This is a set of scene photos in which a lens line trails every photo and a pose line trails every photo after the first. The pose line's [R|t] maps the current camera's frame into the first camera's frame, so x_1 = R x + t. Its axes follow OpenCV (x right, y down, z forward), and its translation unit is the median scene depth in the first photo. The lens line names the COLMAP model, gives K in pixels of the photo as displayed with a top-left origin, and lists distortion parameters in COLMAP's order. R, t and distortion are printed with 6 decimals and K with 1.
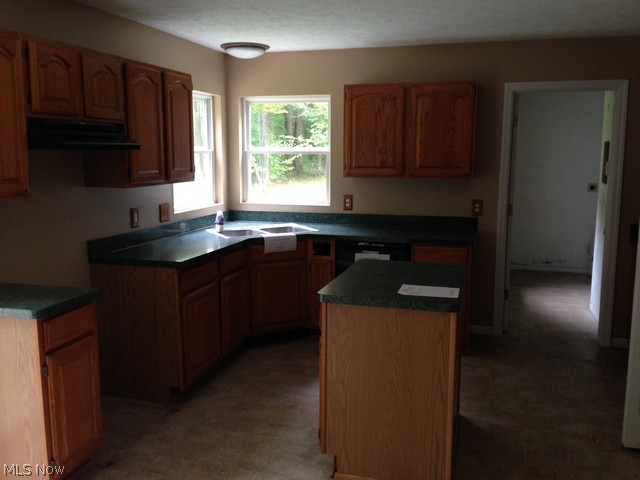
lens RADIAL K [[583.0, 0, 320.0], [0, 583.0, 240.0], [0, 0, 1]] dist [0.054020, -0.009722]
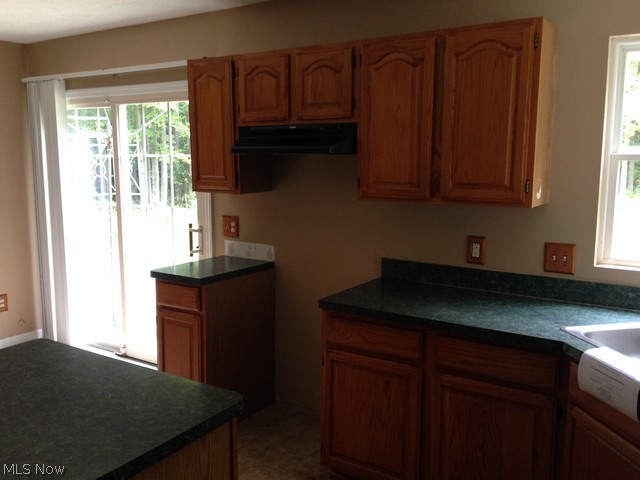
lens RADIAL K [[583.0, 0, 320.0], [0, 583.0, 240.0], [0, 0, 1]] dist [0.054020, -0.009722]
pose [[-0.272734, 0.131922, -0.953002, 0.462033], [-0.149302, 0.972751, 0.177384, -0.167040], [0.950434, 0.190664, -0.245606, 1.124611]]
